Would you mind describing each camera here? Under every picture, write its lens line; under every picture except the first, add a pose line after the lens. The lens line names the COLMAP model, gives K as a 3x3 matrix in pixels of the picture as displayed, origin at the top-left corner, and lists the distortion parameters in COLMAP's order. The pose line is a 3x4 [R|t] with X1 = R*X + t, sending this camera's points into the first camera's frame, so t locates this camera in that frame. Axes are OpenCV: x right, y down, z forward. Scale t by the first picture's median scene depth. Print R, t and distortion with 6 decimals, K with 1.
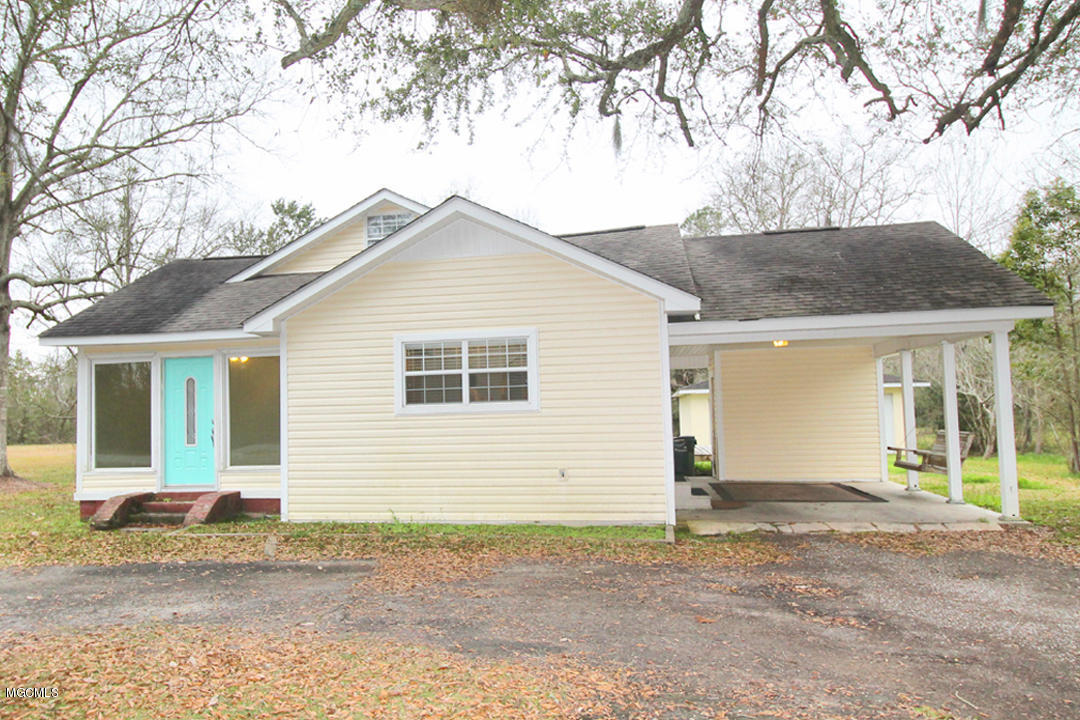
lens RADIAL K [[790.9, 0, 479.1], [0, 790.9, 372.9], [0, 0, 1]] dist [0.001969, -0.001237]
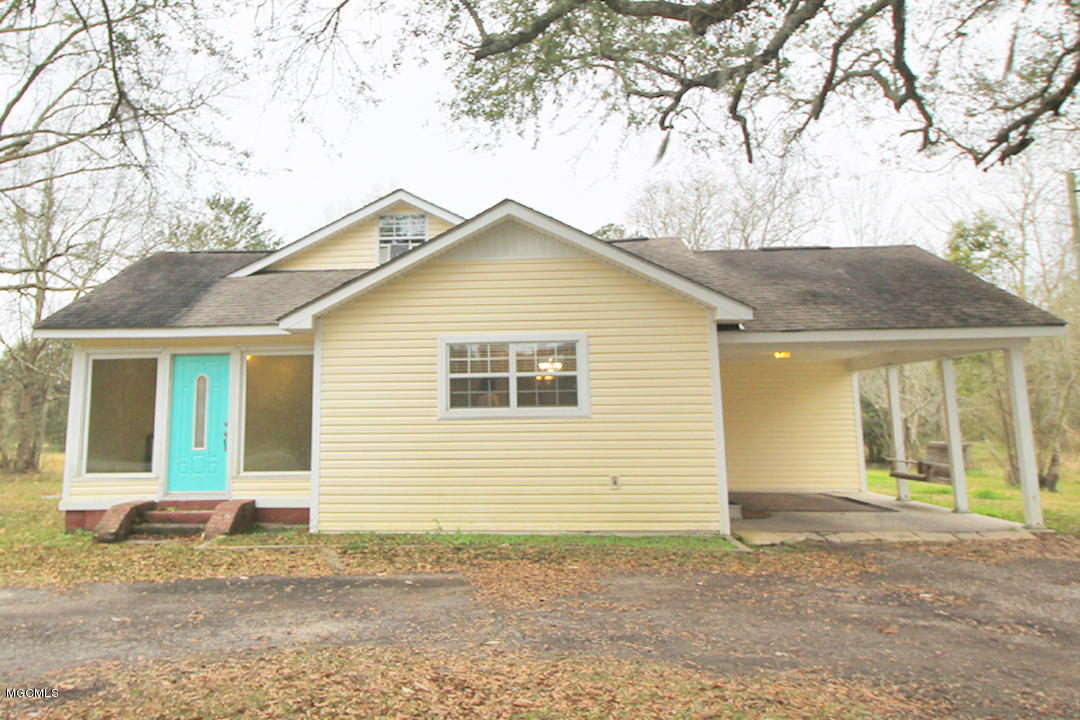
lens RADIAL K [[793.5, 0, 469.1], [0, 793.5, 295.8], [0, 0, 1]] dist [0.006216, -0.013411]
pose [[0.991691, 0.034254, 0.124002, -0.192869], [-0.020699, 0.993827, -0.108993, 0.008940], [-0.126970, 0.105521, 0.986278, 0.025454]]
